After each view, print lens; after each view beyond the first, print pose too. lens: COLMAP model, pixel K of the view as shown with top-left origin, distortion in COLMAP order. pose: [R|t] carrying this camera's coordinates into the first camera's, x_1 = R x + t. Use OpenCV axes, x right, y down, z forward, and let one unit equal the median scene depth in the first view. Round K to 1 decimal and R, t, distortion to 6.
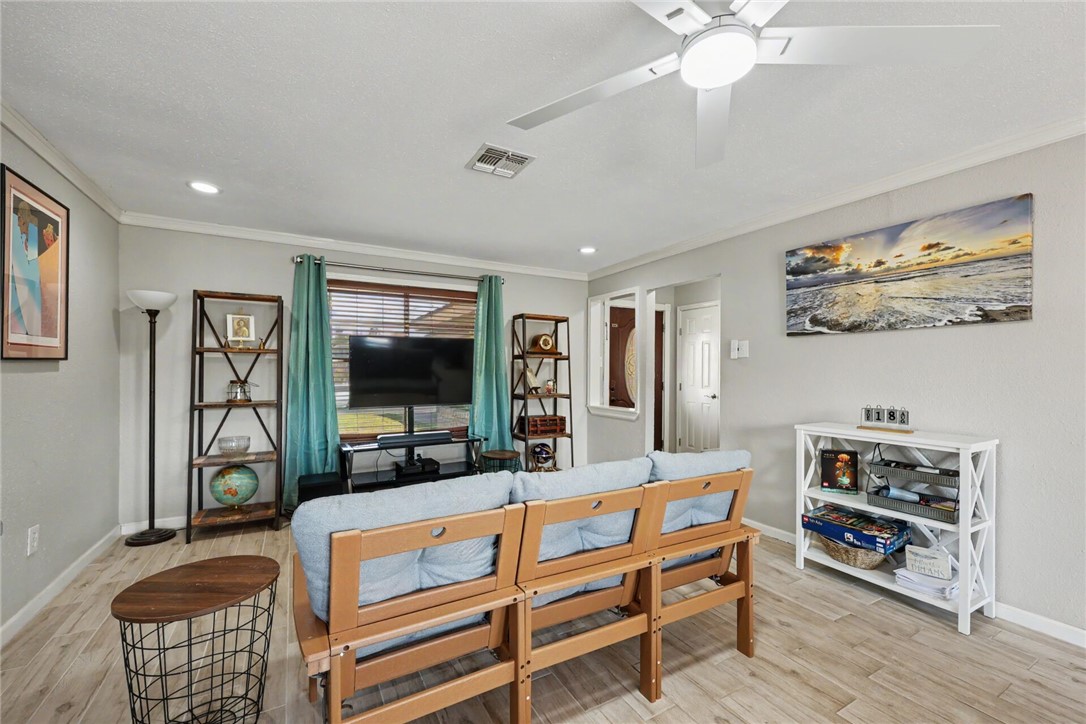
lens RADIAL K [[451.4, 0, 557.2], [0, 451.4, 366.2], [0, 0, 1]] dist [0.000110, 0.000222]
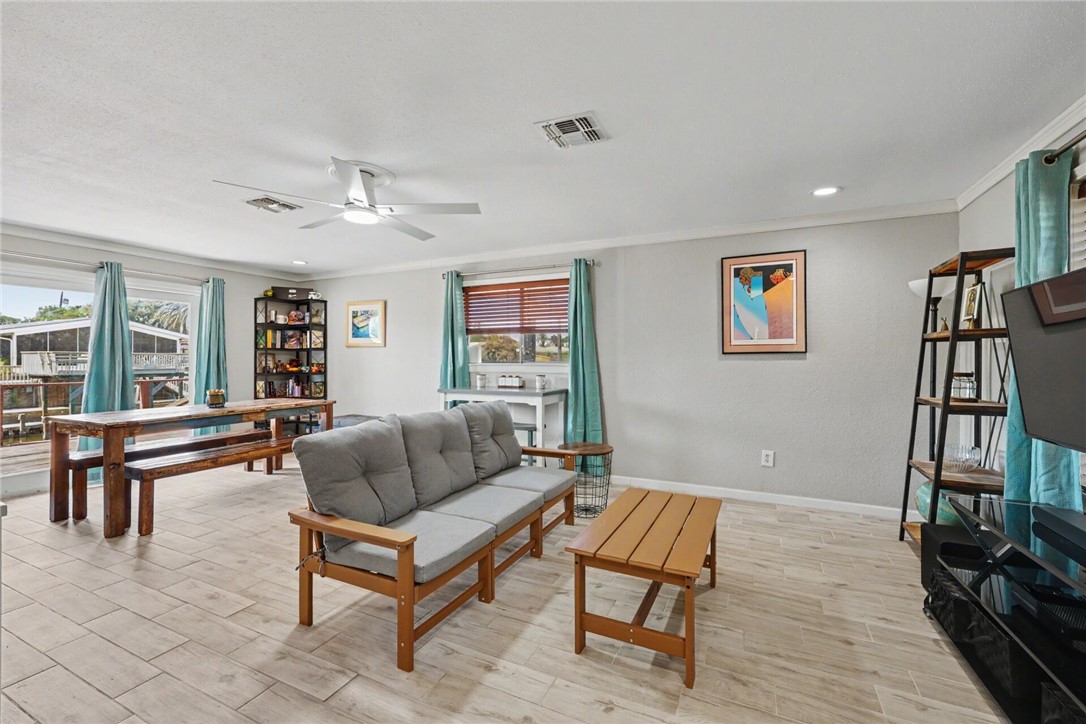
lens RADIAL K [[444.9, 0, 550.1], [0, 444.9, 360.2], [0, 0, 1]] dist [0.001100, 0.000079]
pose [[-0.826703, -0.004039, -0.562623, 0.361113], [-0.000565, 0.999980, -0.006349, 0.018455], [0.562638, -0.004931, -0.826689, 1.478392]]
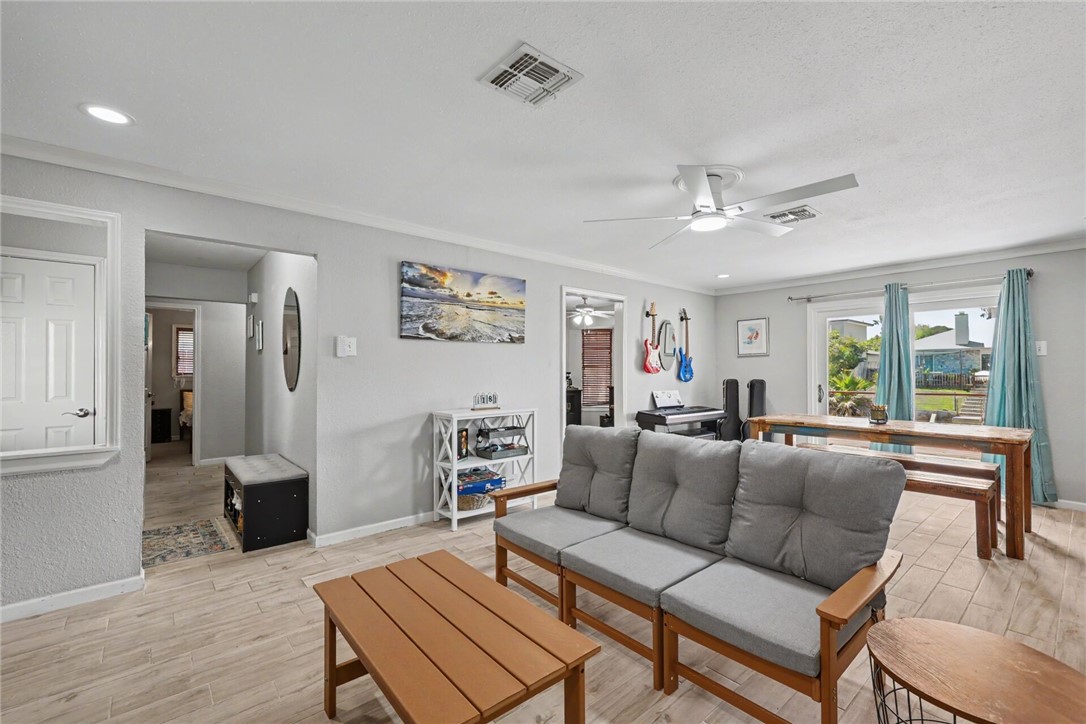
lens RADIAL K [[457.6, 0, 547.8], [0, 457.6, 362.8], [0, 0, 1]] dist [-0.001247, -0.000524]
pose [[-0.182047, 0.009542, 0.983244, -0.714936], [-0.008591, 0.999899, -0.011294, 0.002911], [-0.983252, -0.010503, -0.181947, 0.948349]]
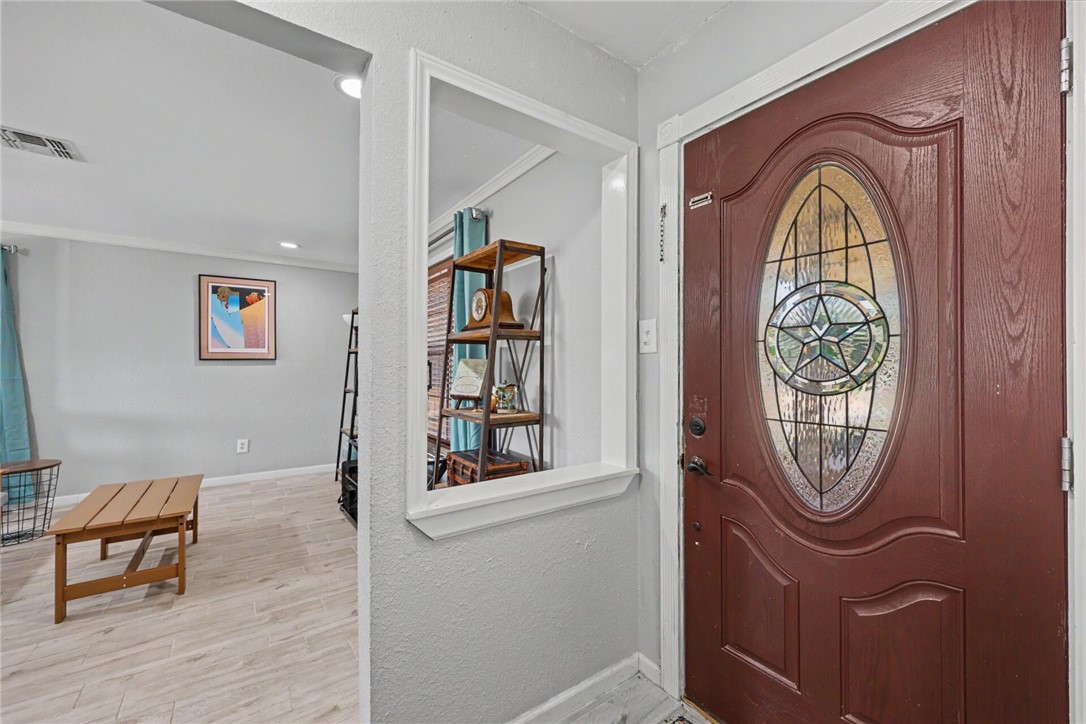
lens RADIAL K [[441.4, 0, 546.8], [0, 441.4, 360.0], [0, 0, 1]] dist [0.001425, 0.000713]
pose [[0.081631, -0.014912, -0.996551, 0.758523], [0.007121, 0.999871, -0.014378, 0.020745], [0.996637, -0.005923, 0.081727, 1.708195]]
